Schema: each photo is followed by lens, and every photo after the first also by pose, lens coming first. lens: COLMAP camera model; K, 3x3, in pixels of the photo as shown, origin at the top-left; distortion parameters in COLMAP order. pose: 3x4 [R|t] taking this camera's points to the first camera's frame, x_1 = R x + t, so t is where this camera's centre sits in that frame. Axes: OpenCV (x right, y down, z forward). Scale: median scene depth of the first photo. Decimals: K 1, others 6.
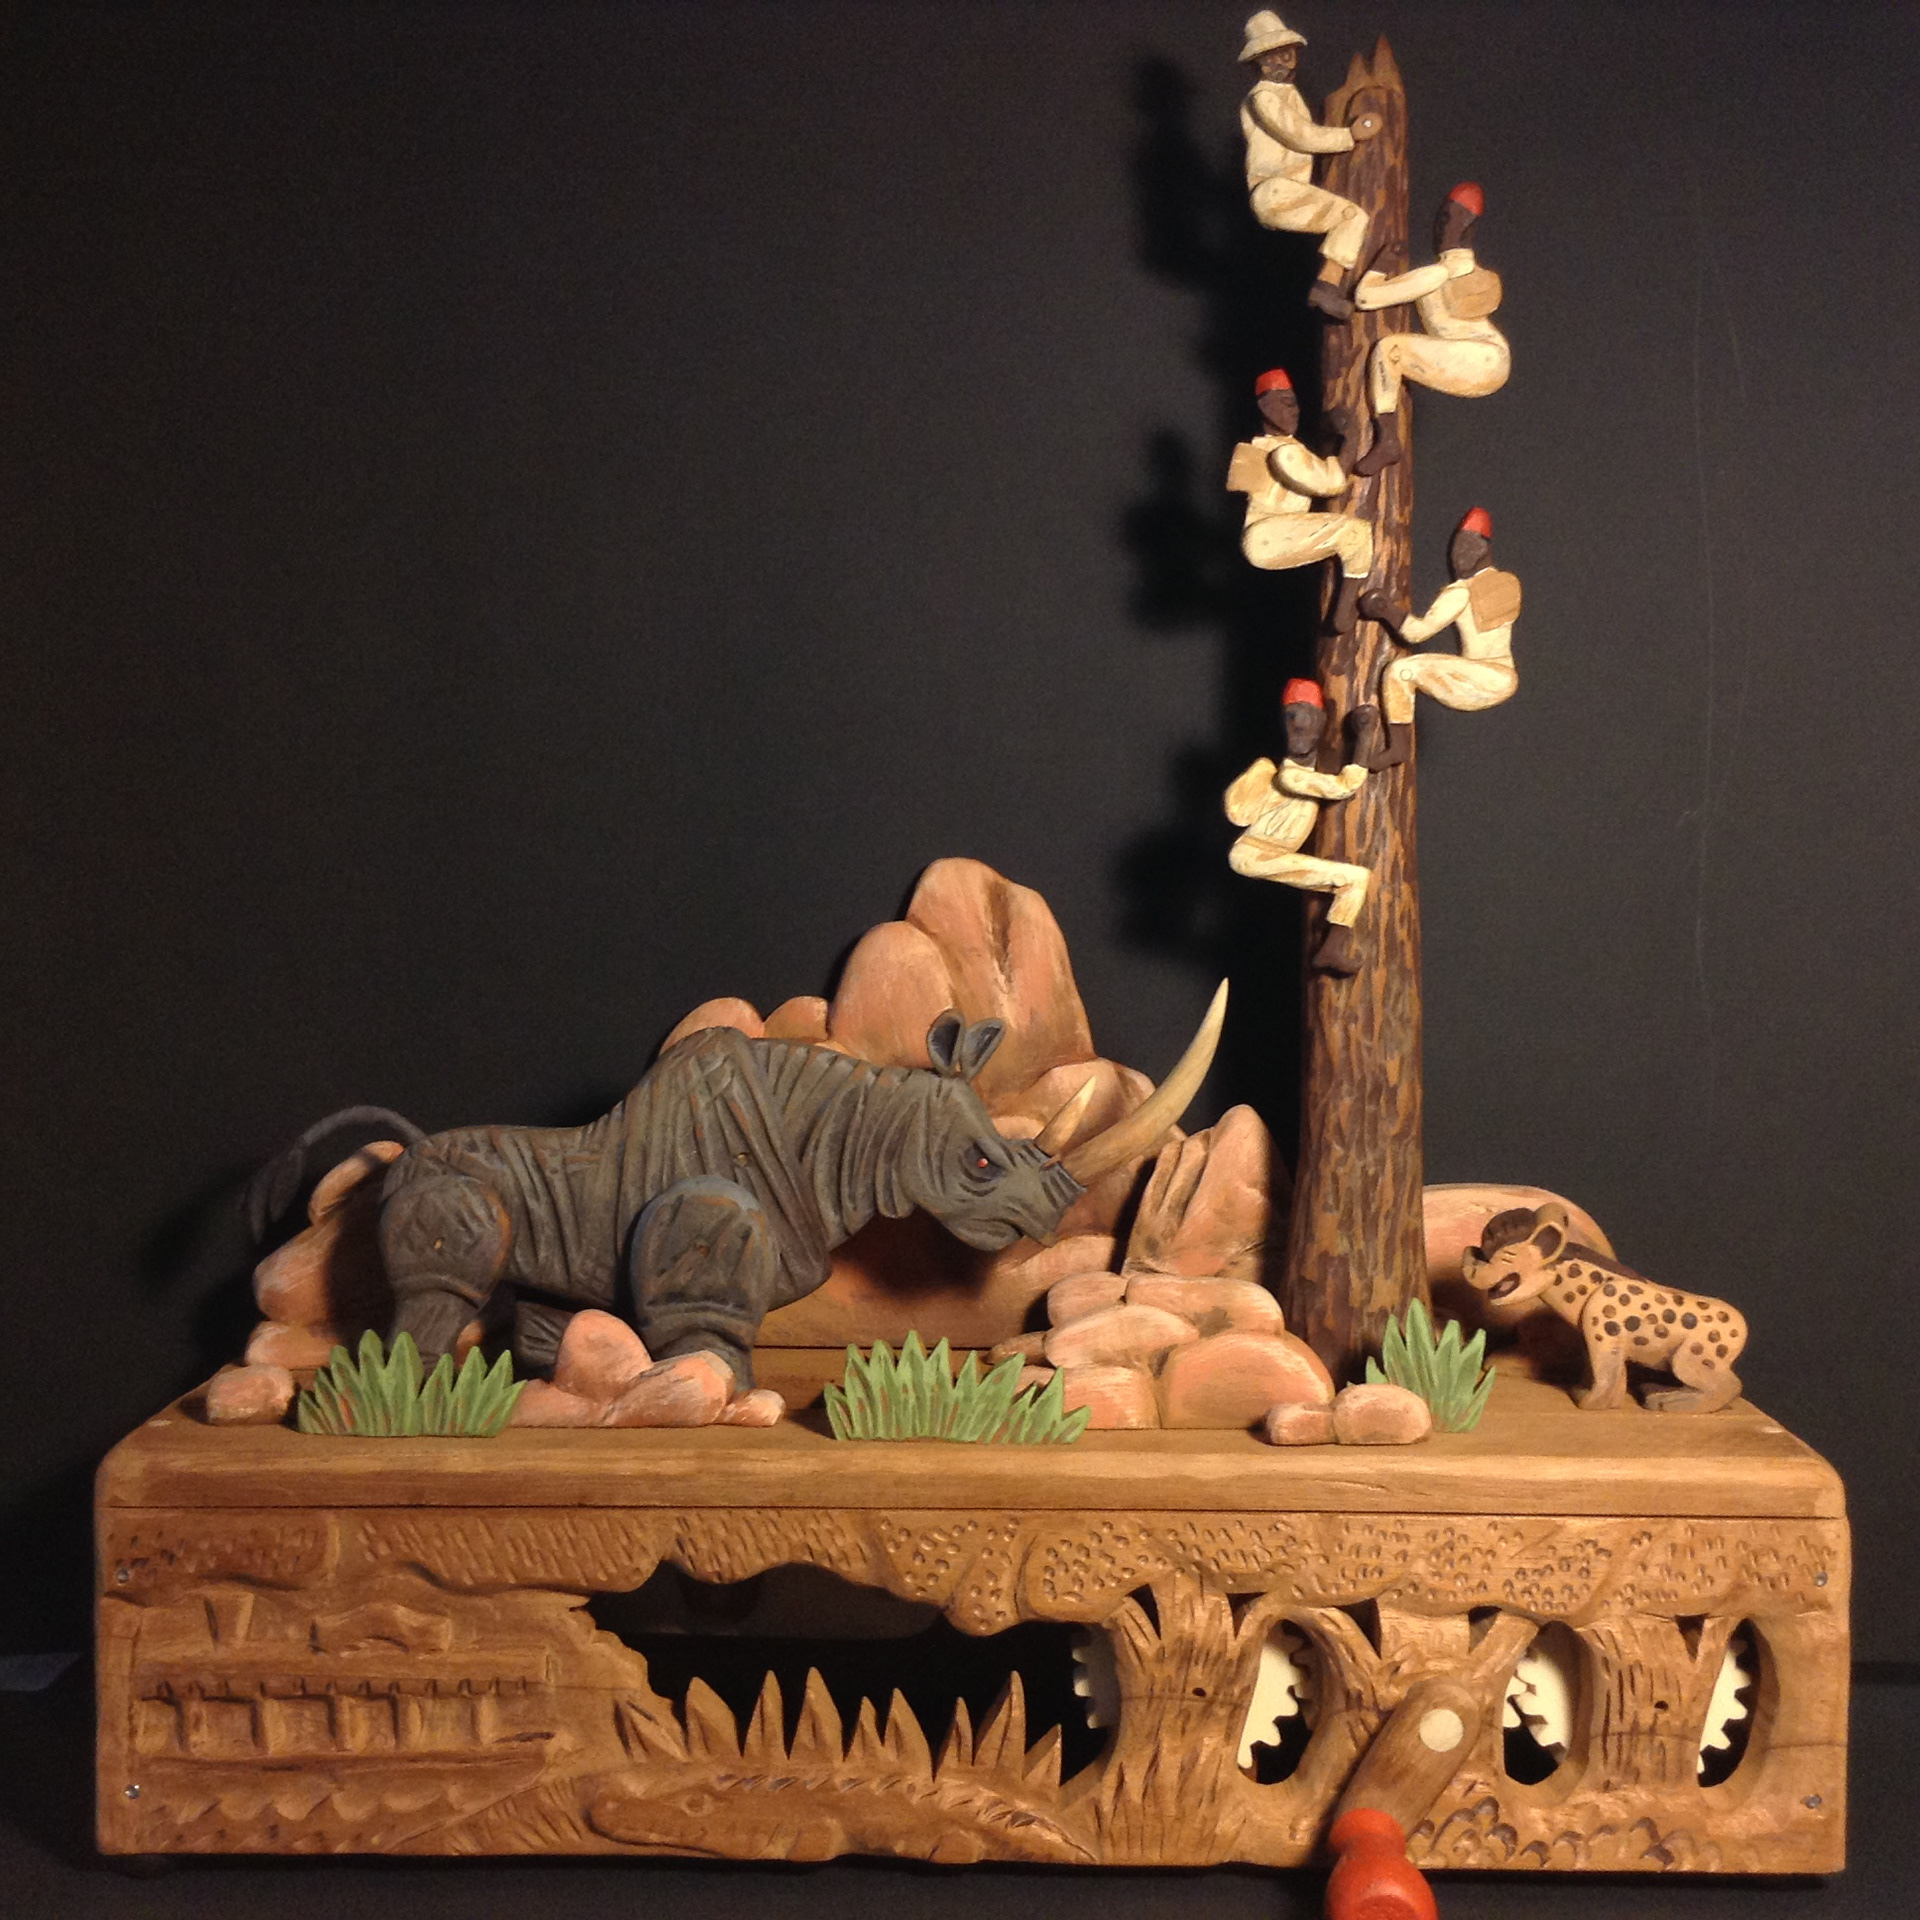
lens RADIAL K [[2406.3, 0, 955.6], [0, 2406.3, 961.1], [0, 0, 1]] dist [0.156723, -0.350540]
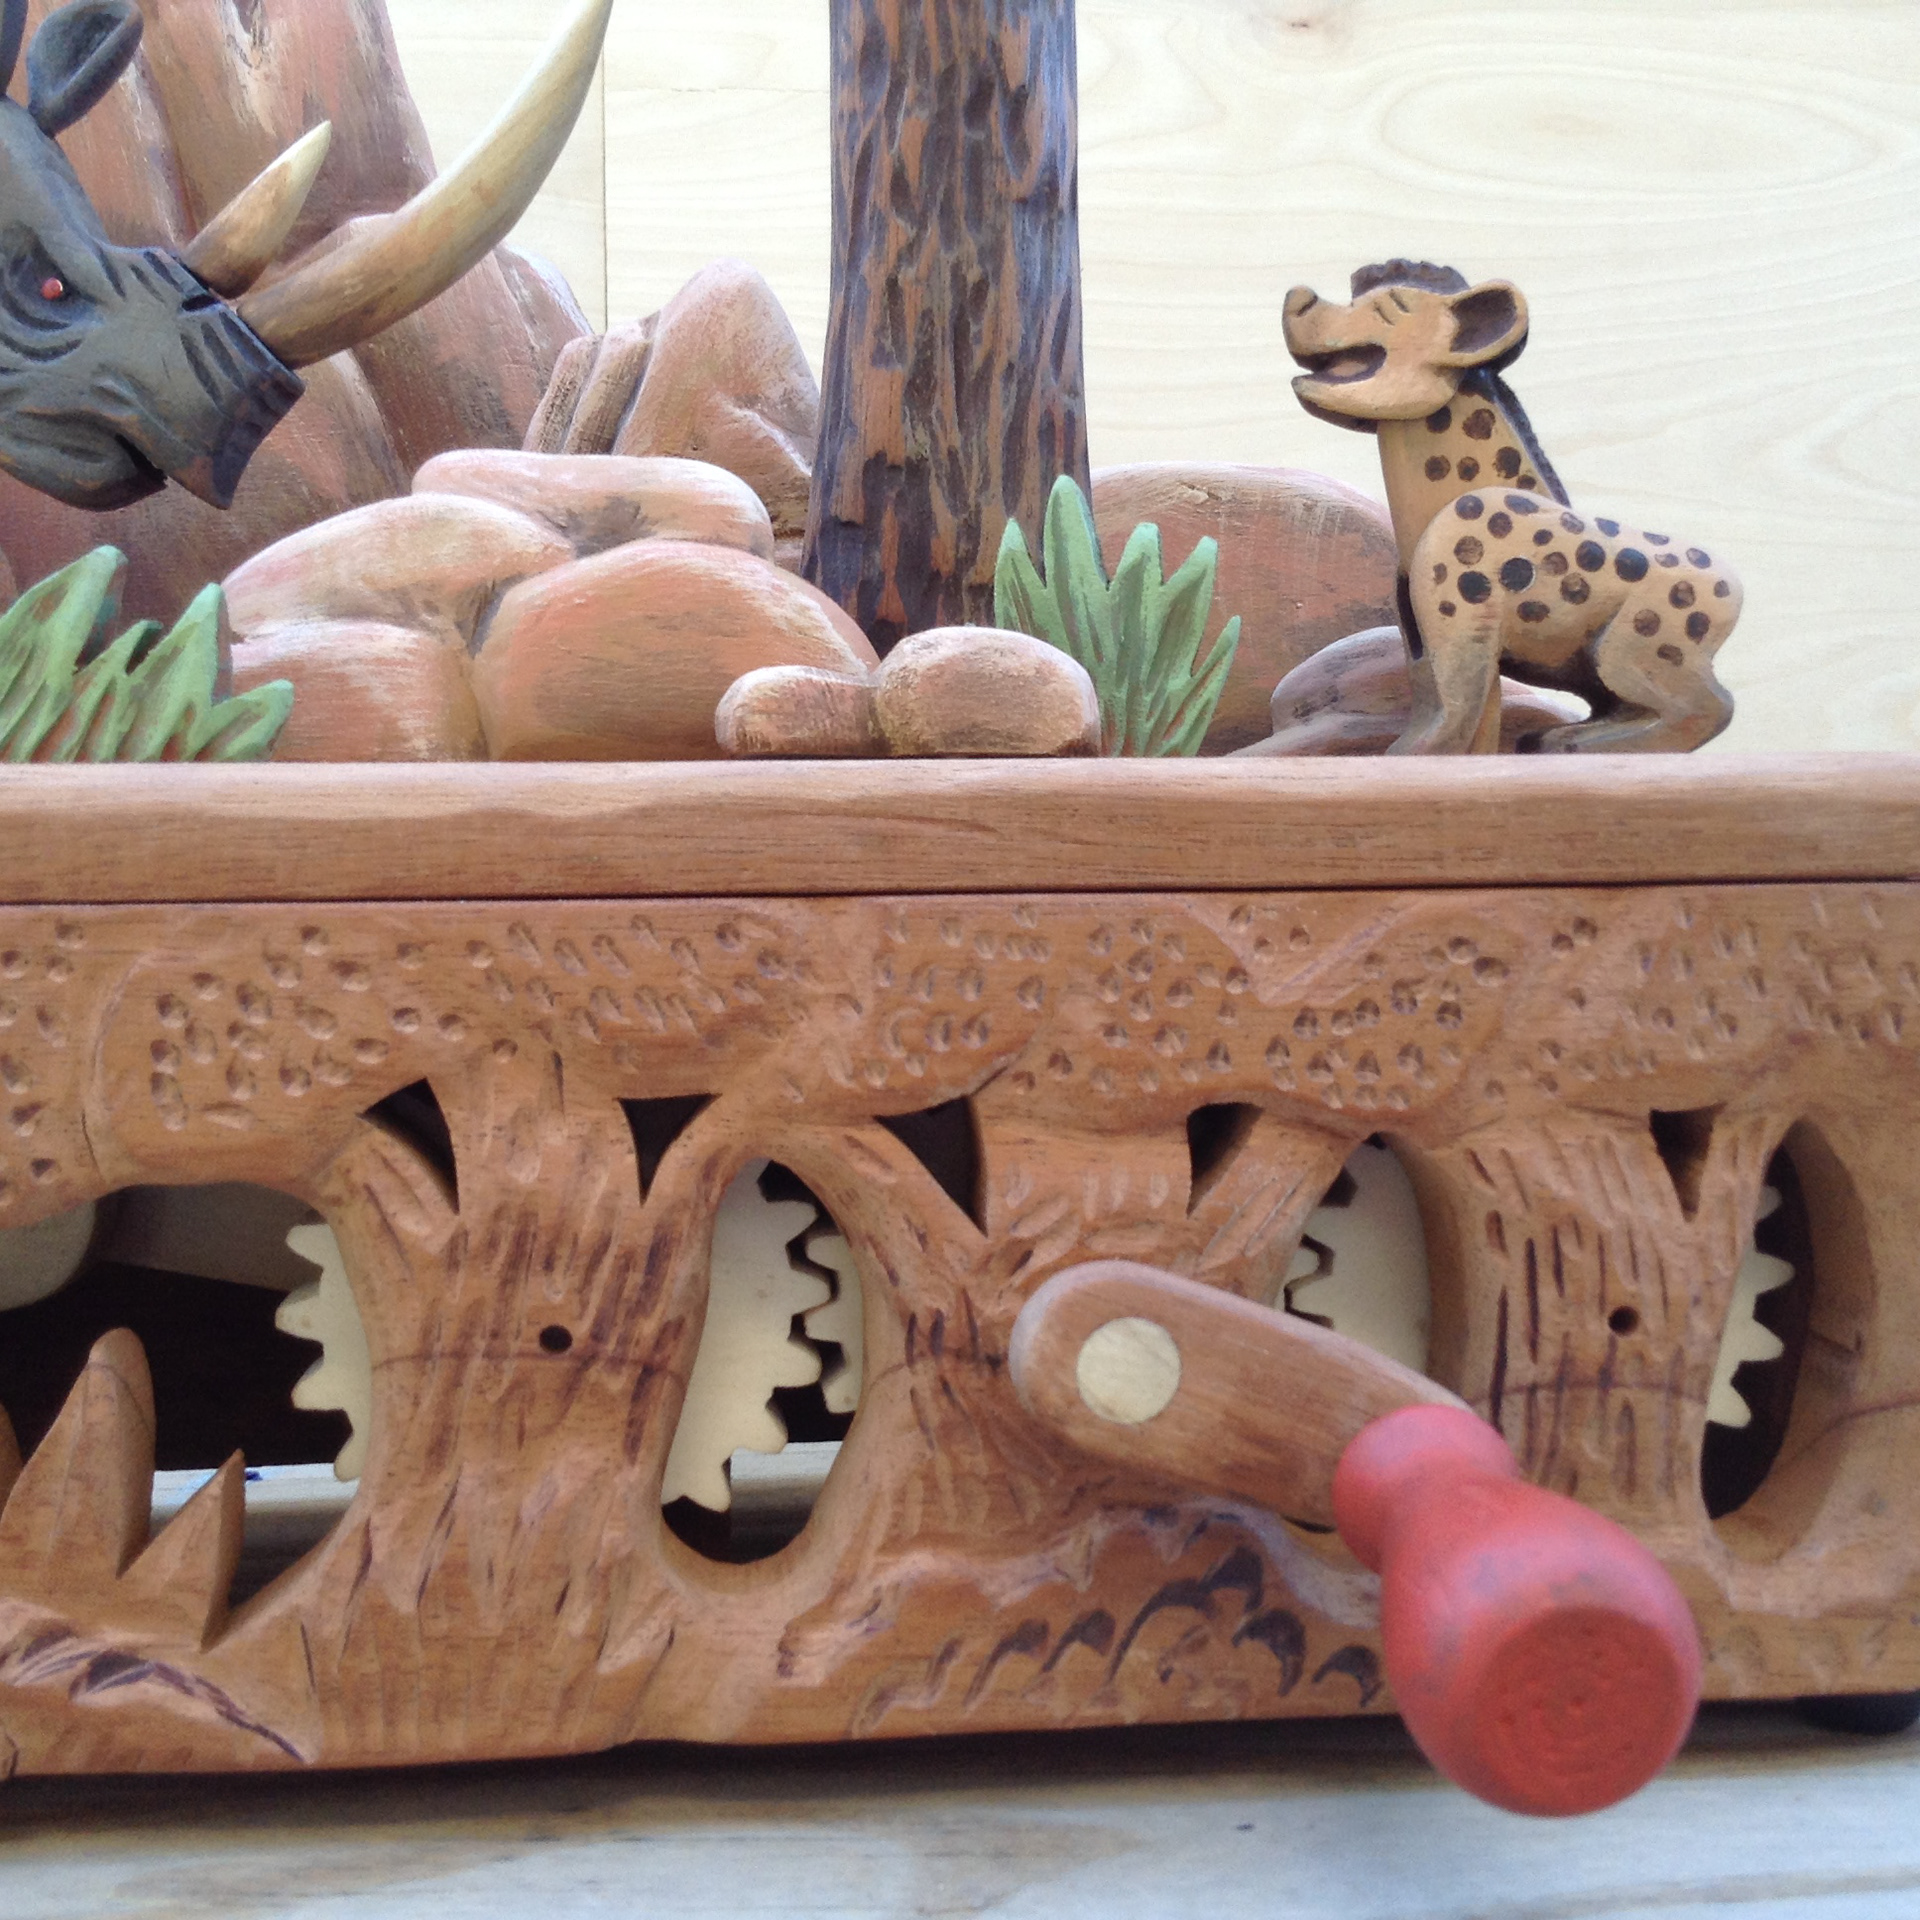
lens RADIAL K [[2406.3, 0, 955.6], [0, 2406.3, 961.1], [0, 0, 1]] dist [0.156723, -0.350540]
pose [[0.992625, -0.019334, 0.119670, 0.119265], [0.019495, 0.999810, -0.000177, 0.237347], [-0.119644, 0.002509, 0.992814, 0.581016]]
